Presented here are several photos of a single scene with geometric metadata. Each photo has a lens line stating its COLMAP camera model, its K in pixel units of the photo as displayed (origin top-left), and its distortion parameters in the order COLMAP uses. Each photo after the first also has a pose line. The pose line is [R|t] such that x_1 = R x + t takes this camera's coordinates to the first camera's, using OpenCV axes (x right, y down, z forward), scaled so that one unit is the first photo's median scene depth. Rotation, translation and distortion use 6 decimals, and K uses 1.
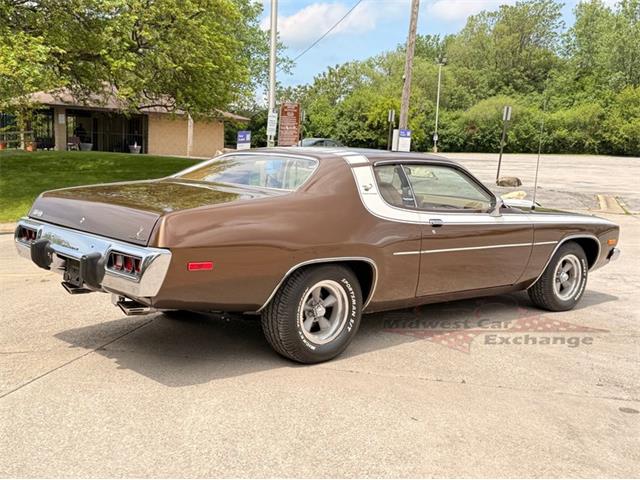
lens RADIAL K [[760.6, 0, 325.6], [0, 760.6, 243.0], [0, 0, 1]] dist [0.107808, 0.000000]
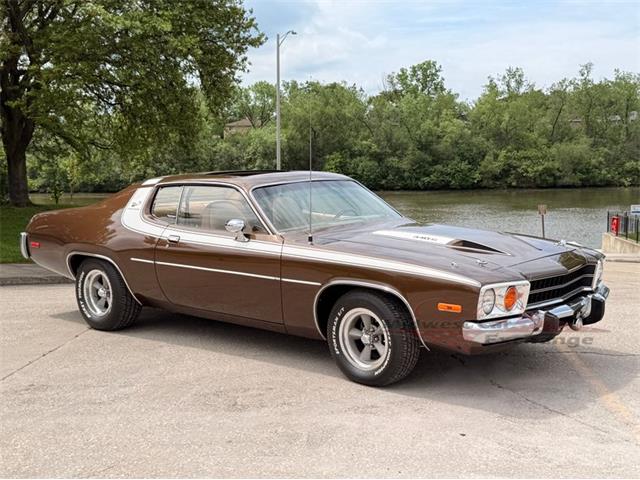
lens RADIAL K [[813.2, 0, 321.0], [0, 813.2, 240.6], [0, 0, 1]] dist [0.142551, 0.000000]
pose [[0.125277, 0.059165, -0.990356, 1.339149], [-0.100823, 0.993812, 0.046618, -0.100153], [0.986986, 0.094010, 0.130467, 1.060967]]
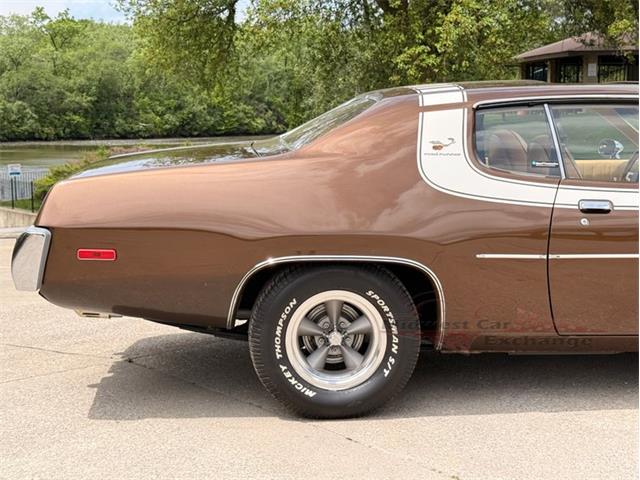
lens RADIAL K [[1033.5, 0, 322.0], [0, 1033.5, 253.8], [0, 0, 1]] dist [0.130222, 0.000000]
pose [[0.793248, 0.047047, -0.607078, 0.455167], [-0.038767, 0.998890, 0.026756, -0.004106], [0.607663, 0.002311, 0.794192, 0.270148]]
